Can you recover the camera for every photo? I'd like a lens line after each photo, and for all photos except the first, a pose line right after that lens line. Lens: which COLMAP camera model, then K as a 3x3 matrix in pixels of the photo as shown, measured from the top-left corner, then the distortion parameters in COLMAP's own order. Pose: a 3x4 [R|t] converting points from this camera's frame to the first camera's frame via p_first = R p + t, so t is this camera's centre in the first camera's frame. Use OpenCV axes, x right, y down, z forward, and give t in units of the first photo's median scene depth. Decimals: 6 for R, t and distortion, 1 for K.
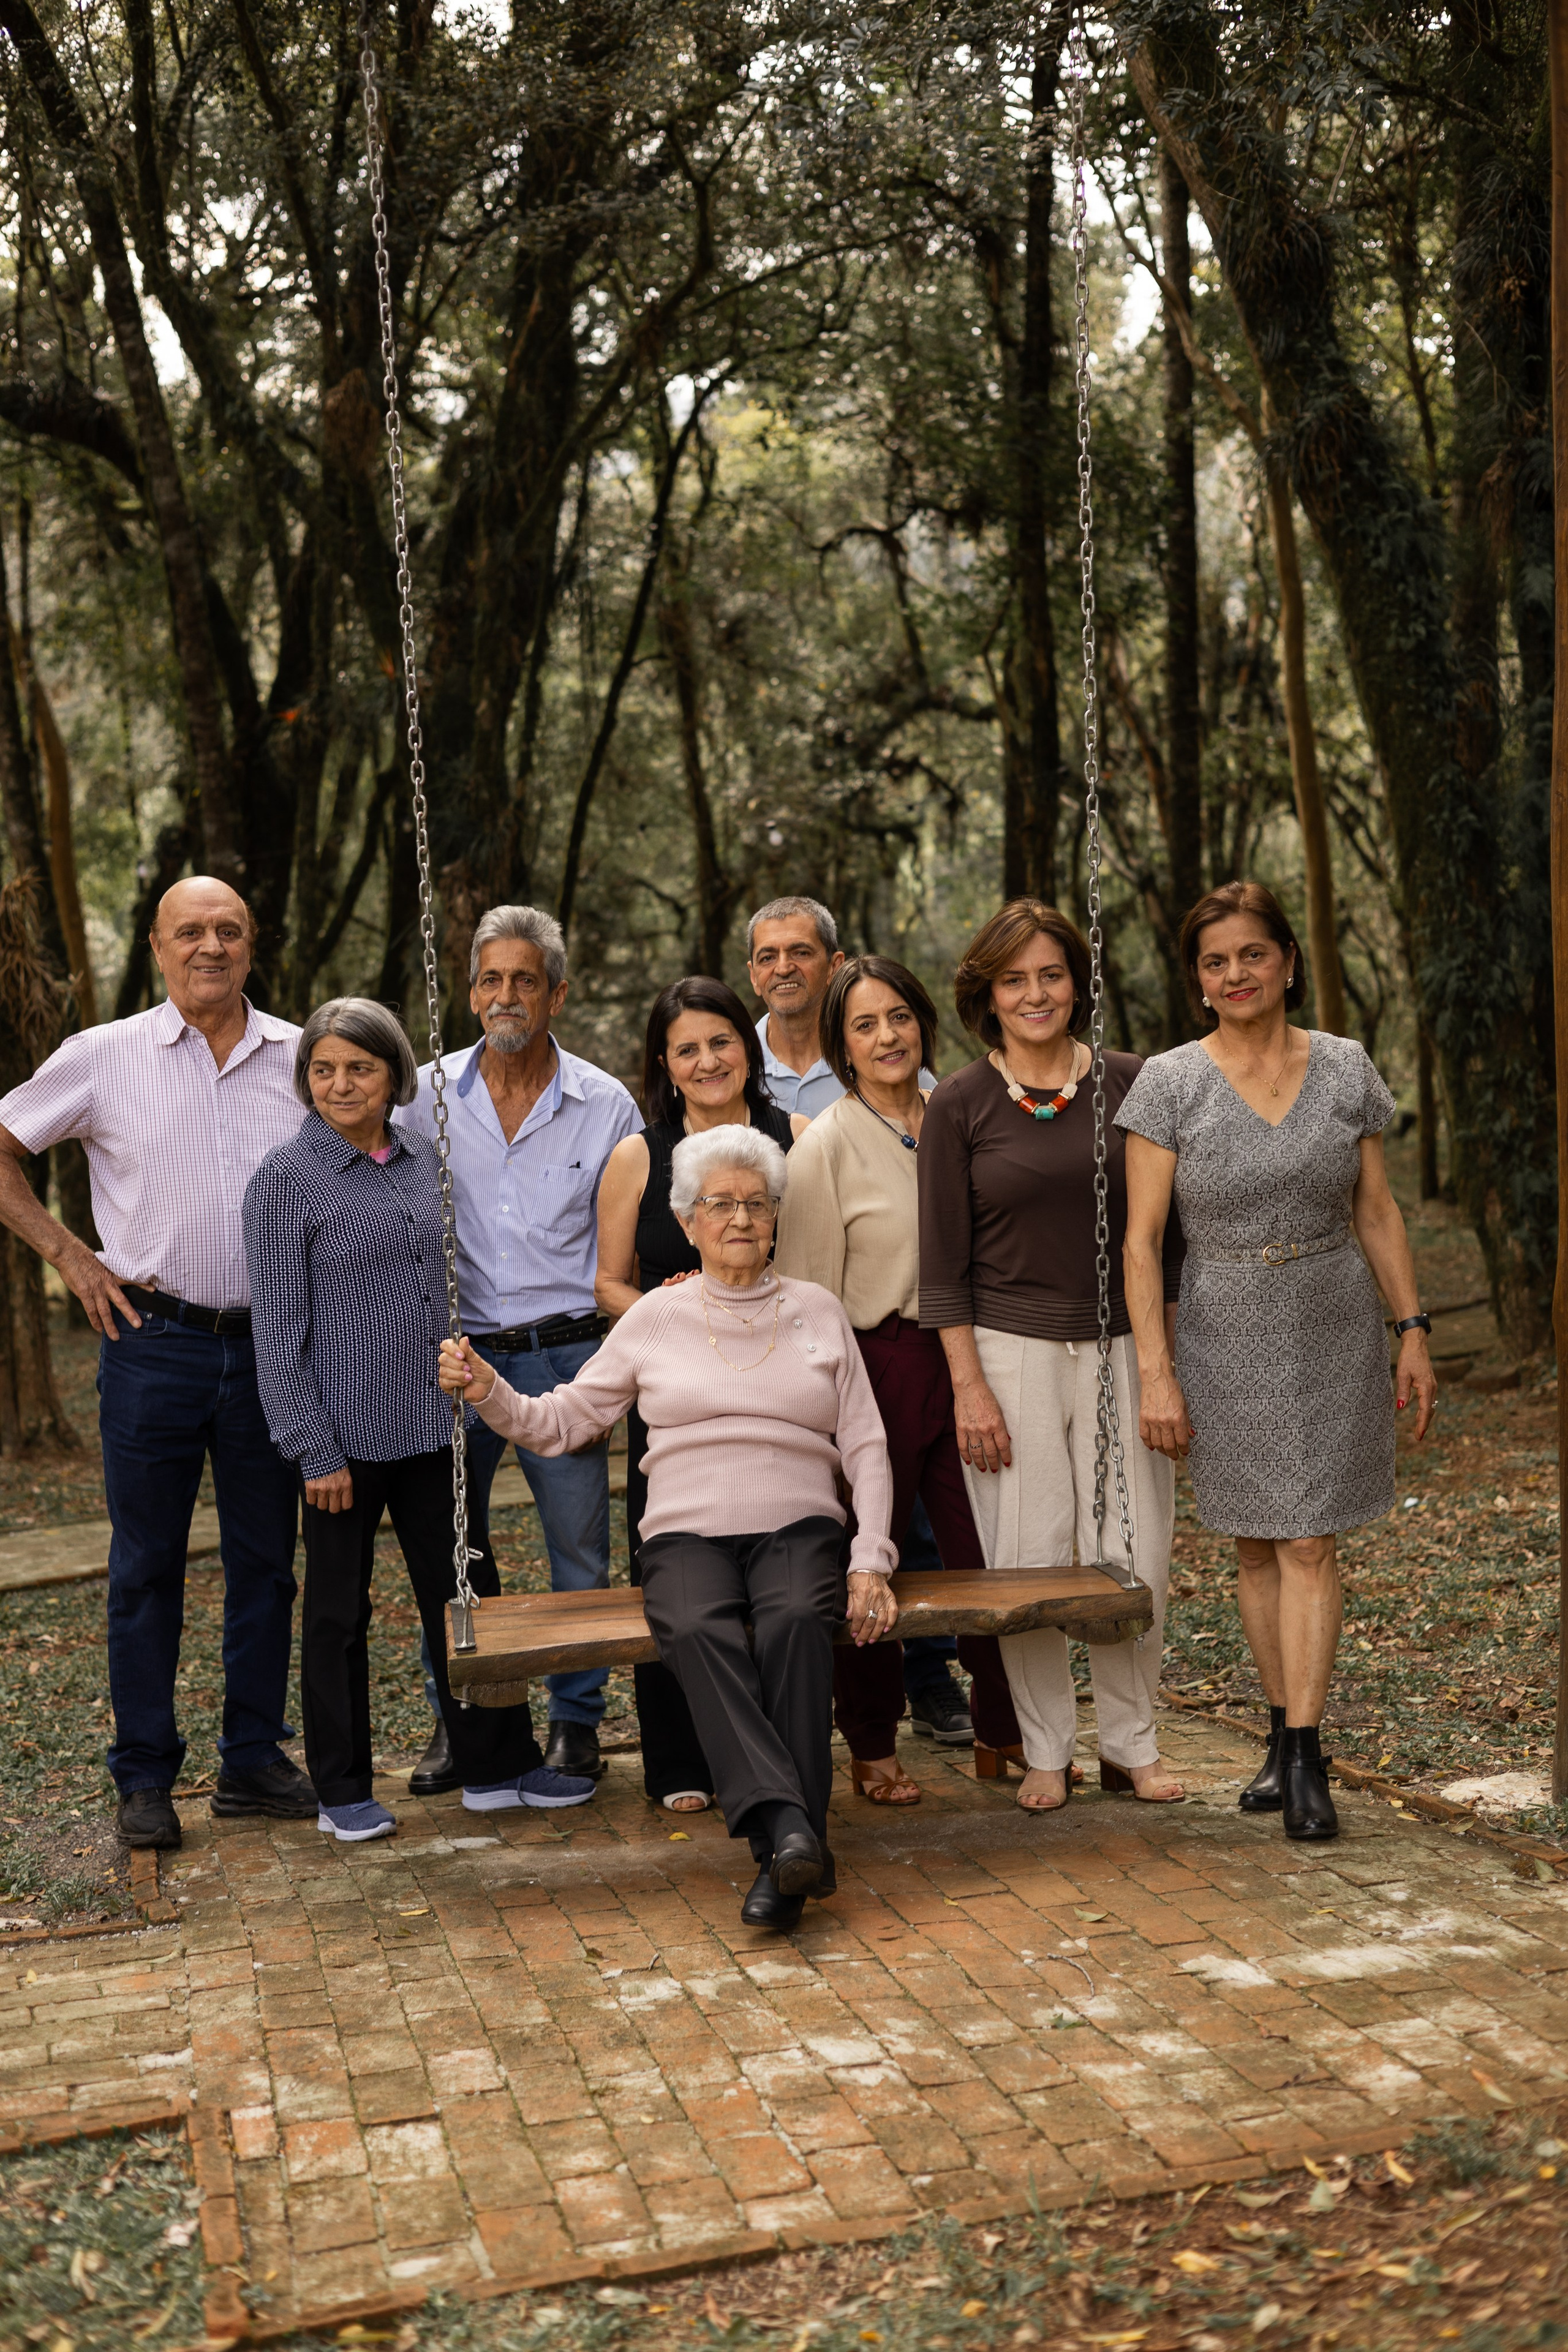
lens RADIAL K [[3310.9, 0, 784.0], [0, 3310.9, 1176.0], [0, 0, 1]] dist [0.026788, 0.040514]
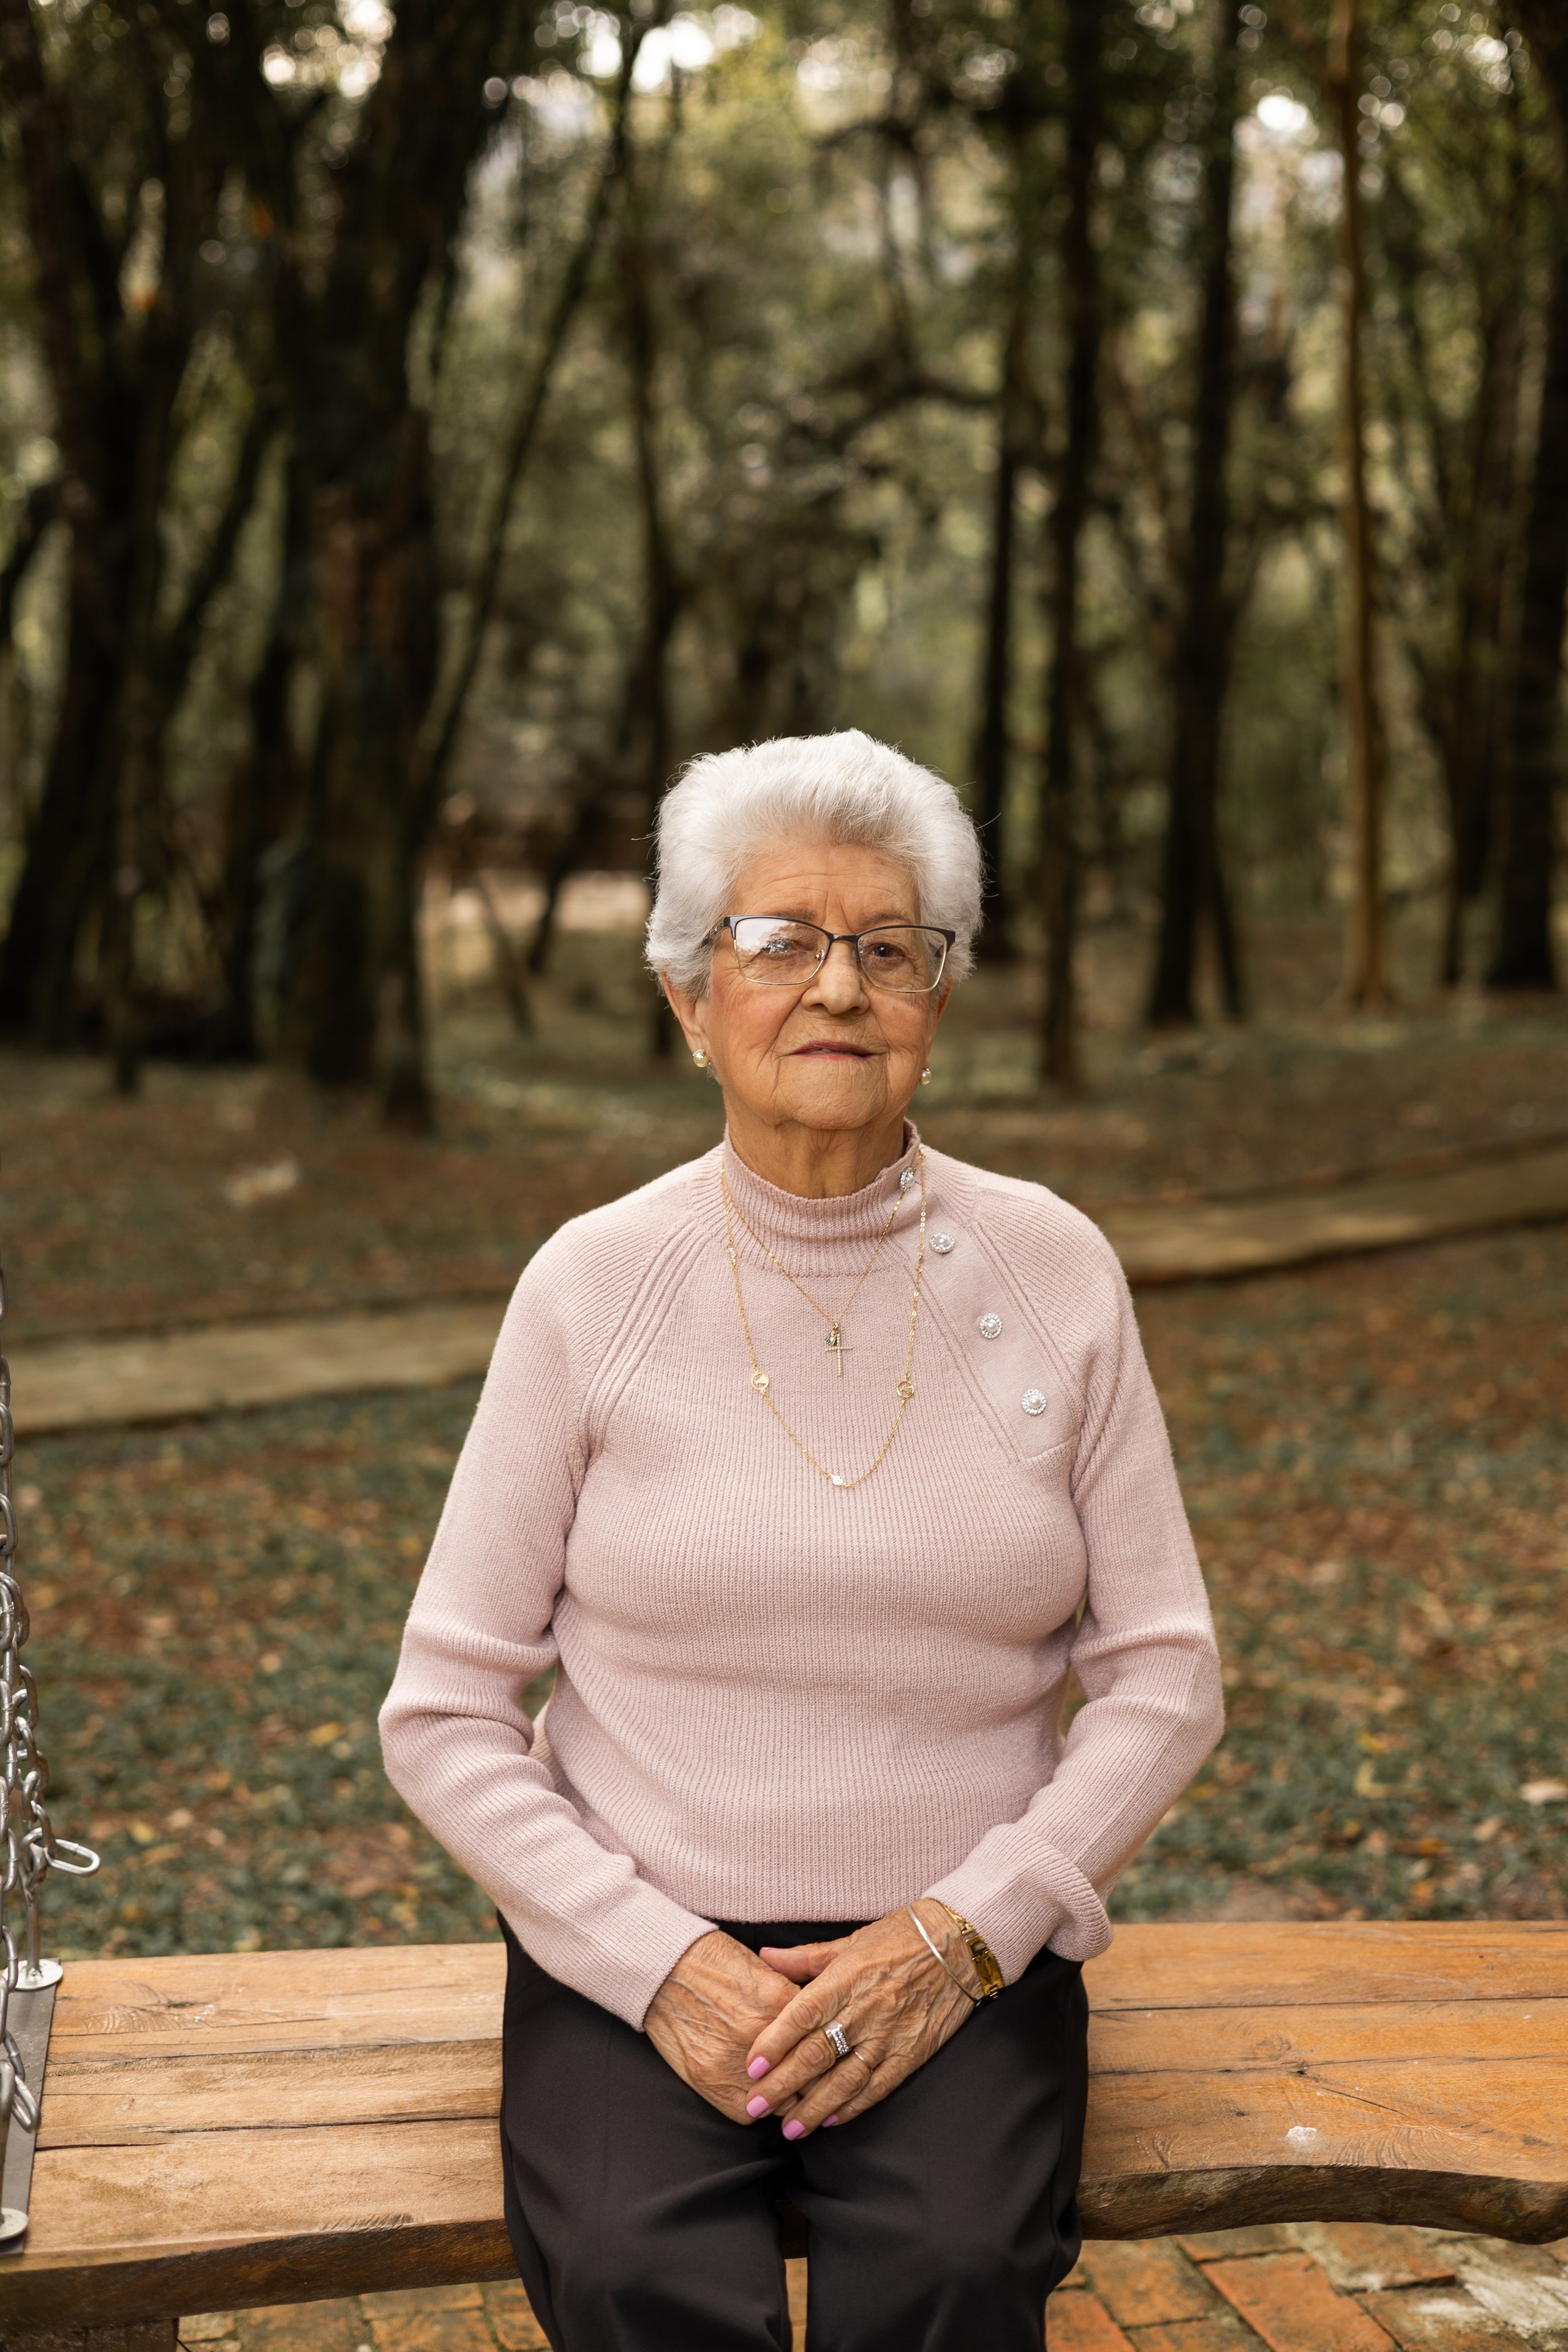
lens RADIAL K [[3310.9, 0, 784.0], [0, 3310.9, 1176.0], [0, 0, 1]] dist [0.026788, 0.040514]
pose [[0.999035, 0.036708, 0.024097, -0.004428], [-0.038413, 0.996474, 0.074592, 0.001146], [-0.021274, -0.075445, 0.996923, 0.108692]]
